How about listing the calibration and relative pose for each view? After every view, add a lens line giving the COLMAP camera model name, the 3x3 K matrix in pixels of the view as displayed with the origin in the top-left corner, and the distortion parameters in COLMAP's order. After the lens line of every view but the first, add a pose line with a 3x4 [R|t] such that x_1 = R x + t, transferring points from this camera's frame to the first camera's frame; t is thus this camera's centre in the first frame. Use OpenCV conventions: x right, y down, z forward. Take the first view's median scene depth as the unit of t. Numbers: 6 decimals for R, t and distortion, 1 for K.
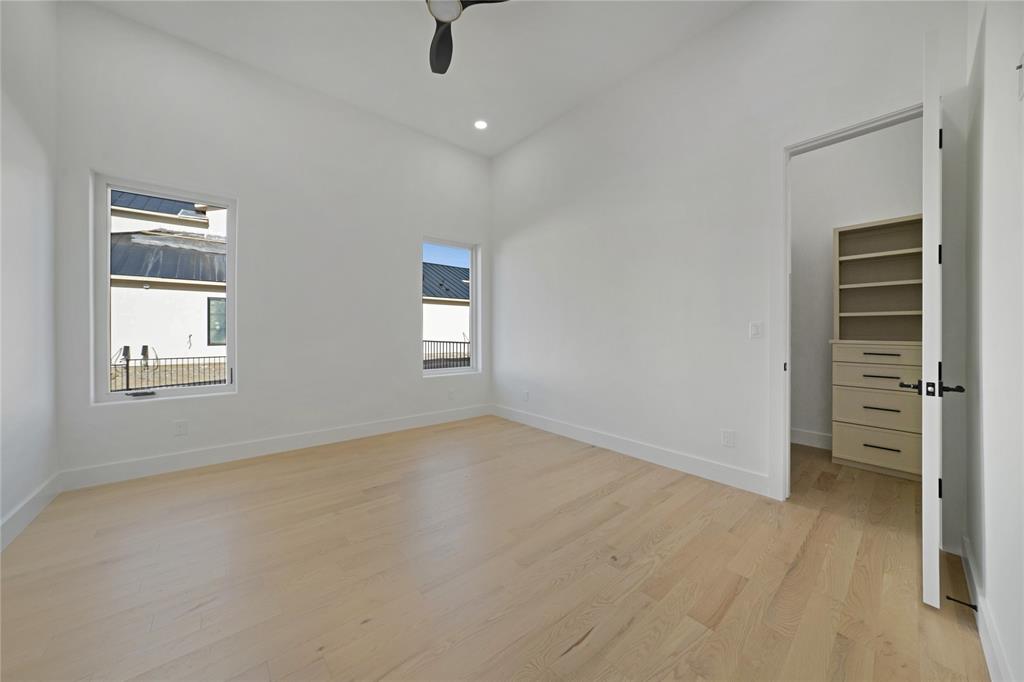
lens RADIAL K [[358.4, 0, 513.8], [0, 358.4, 330.8], [0, 0, 1]] dist [-0.028687, 0.006314]
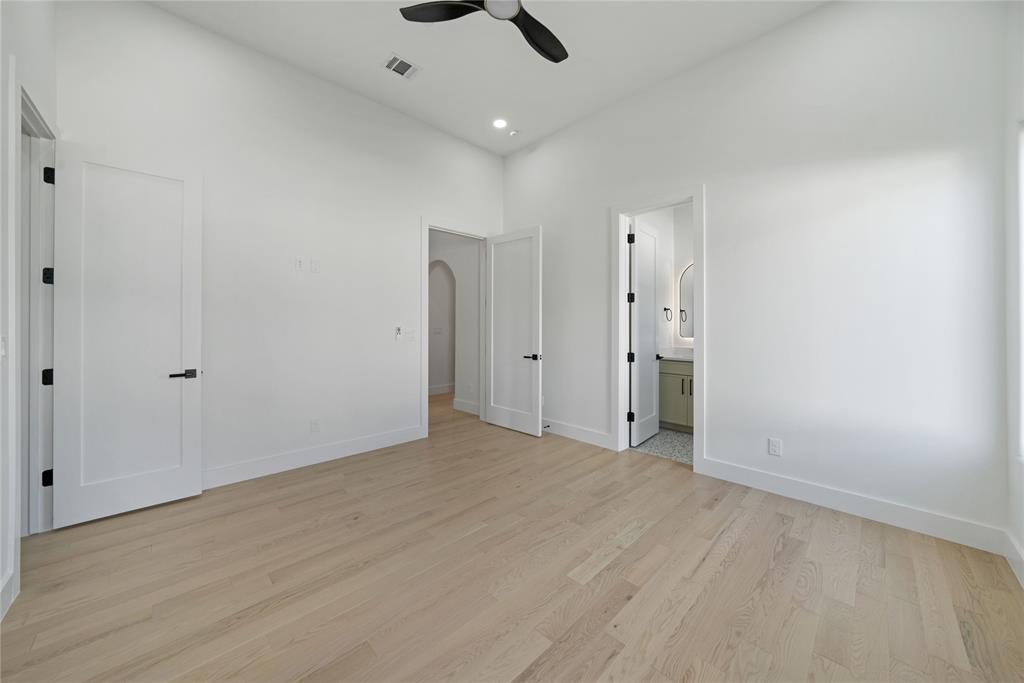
lens RADIAL K [[358.4, 0, 513.8], [0, 358.4, 331.3], [0, 0, 1]] dist [-0.028687, 0.006314]
pose [[-0.998250, 0.000114, -0.059141, -0.172076], [-0.000249, 0.999981, 0.006141, -0.041528], [0.059141, 0.006145, -0.998231, 1.844931]]
